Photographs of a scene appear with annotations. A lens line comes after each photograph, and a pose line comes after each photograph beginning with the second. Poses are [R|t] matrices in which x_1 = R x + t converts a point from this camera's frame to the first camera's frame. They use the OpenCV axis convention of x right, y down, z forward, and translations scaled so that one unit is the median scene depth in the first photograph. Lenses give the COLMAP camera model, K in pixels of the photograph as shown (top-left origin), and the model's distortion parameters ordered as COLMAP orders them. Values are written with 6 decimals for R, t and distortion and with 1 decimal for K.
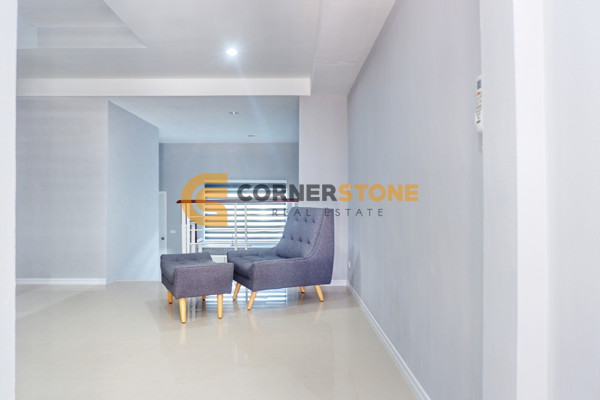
lens RADIAL K [[436.6, 0, 301.7], [0, 436.6, 196.9], [0, 0, 1]] dist [-0.013266, 0.005858]
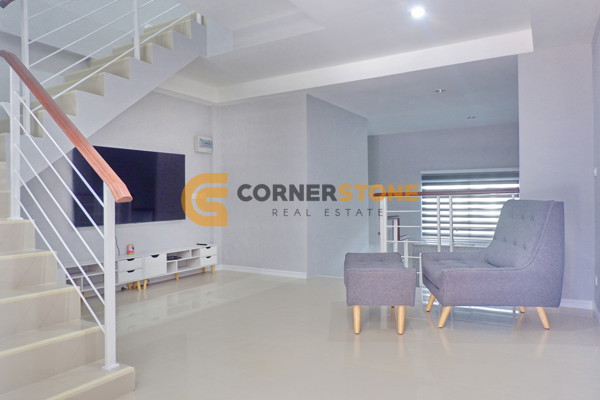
lens RADIAL K [[436.6, 0, 301.7], [0, 436.6, 196.9], [0, 0, 1]] dist [-0.013266, 0.005858]
pose [[0.857589, -0.011021, -0.514217, 0.061186], [0.018182, 0.999795, 0.008894, 0.004710], [0.514013, -0.016977, 0.857614, 0.151657]]
